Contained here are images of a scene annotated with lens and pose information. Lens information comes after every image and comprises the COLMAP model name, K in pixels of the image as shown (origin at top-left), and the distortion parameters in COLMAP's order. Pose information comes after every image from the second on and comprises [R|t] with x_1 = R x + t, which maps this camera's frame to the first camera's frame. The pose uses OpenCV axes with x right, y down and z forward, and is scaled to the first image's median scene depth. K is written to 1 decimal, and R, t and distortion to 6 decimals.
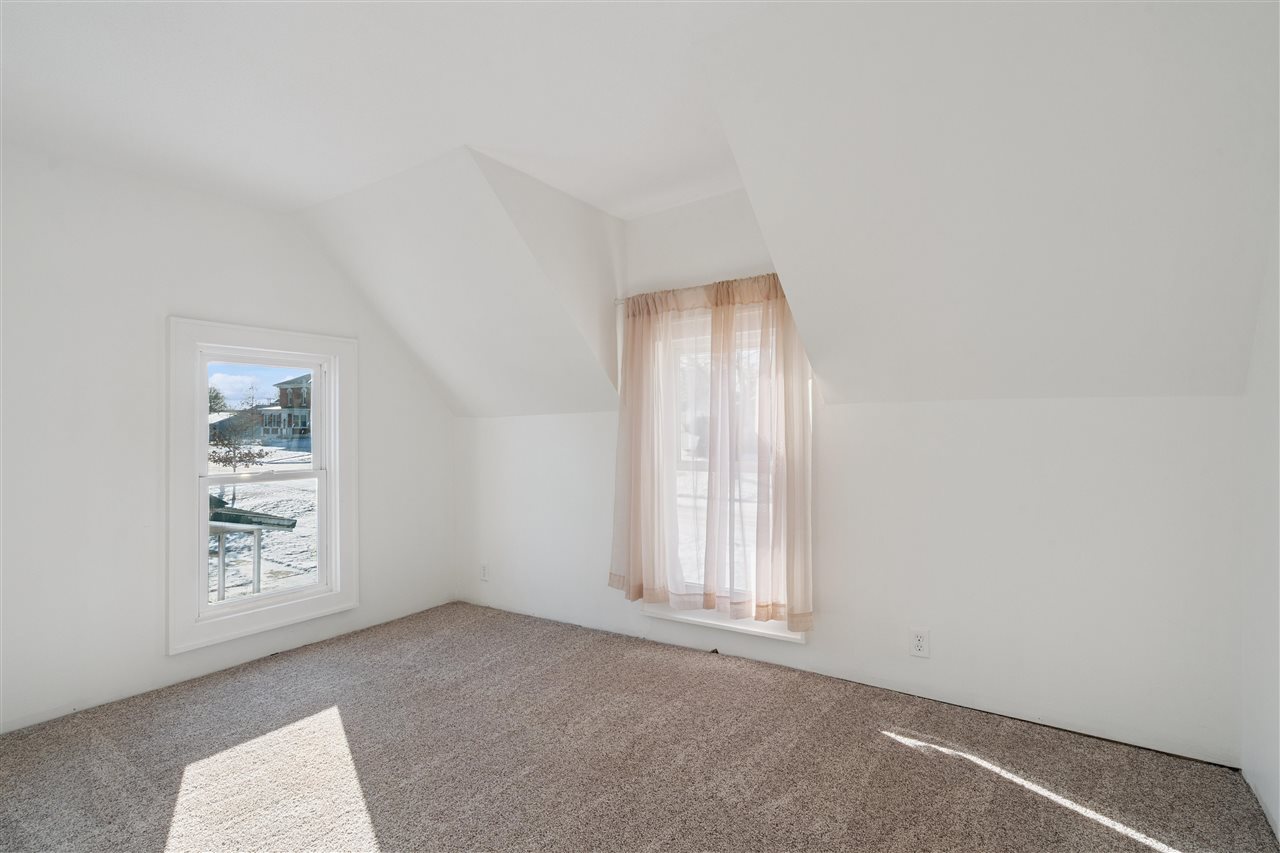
lens RADIAL K [[633.6, 0, 640.9], [0, 633.6, 429.4], [0, 0, 1]] dist [0.002343, -0.000095]
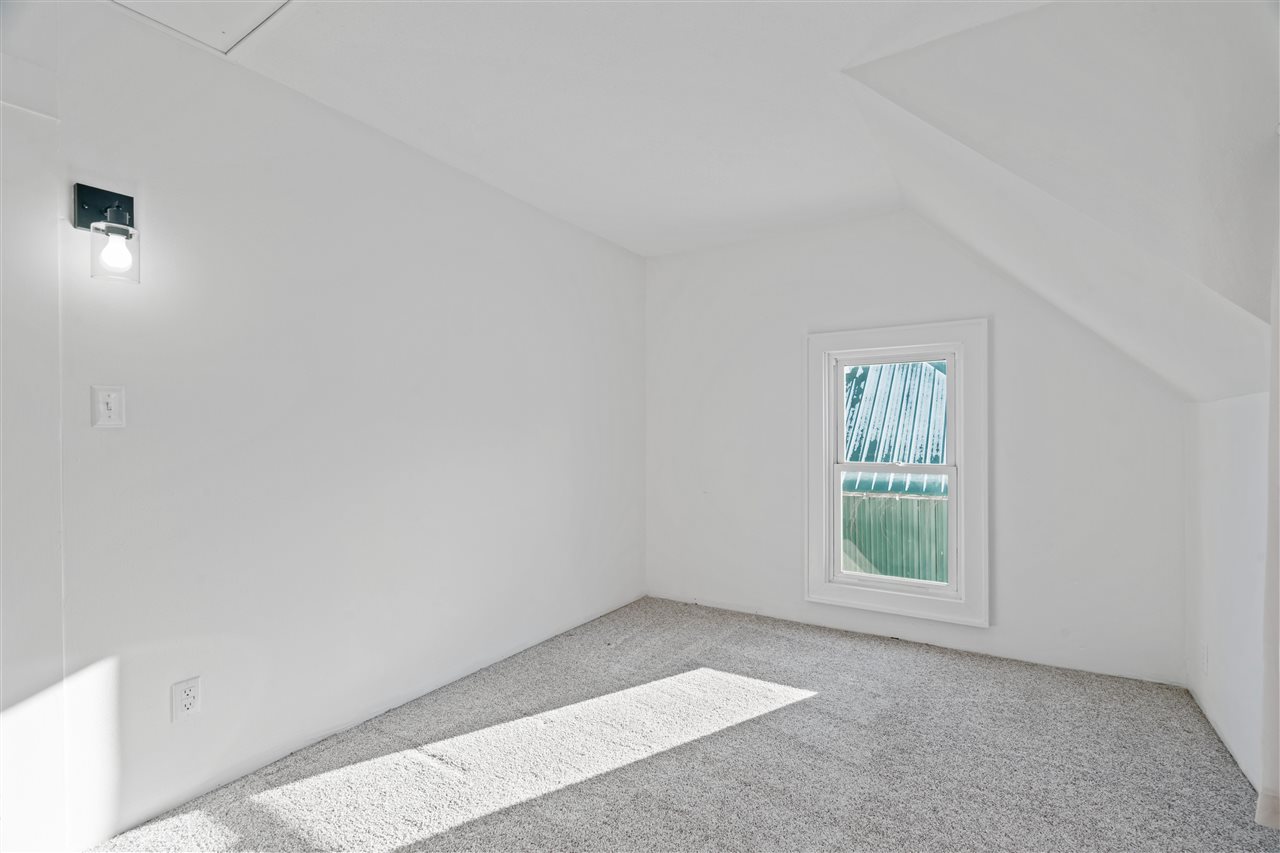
lens RADIAL K [[576.7, 0, 641.1], [0, 576.7, 424.7], [0, 0, 1]] dist [-0.001165, -0.000038]
pose [[0.014981, 0.002972, -0.999883, 0.407744], [0.011375, 0.999930, 0.003142, -0.007313], [0.999823, -0.011420, 0.014946, 0.630294]]
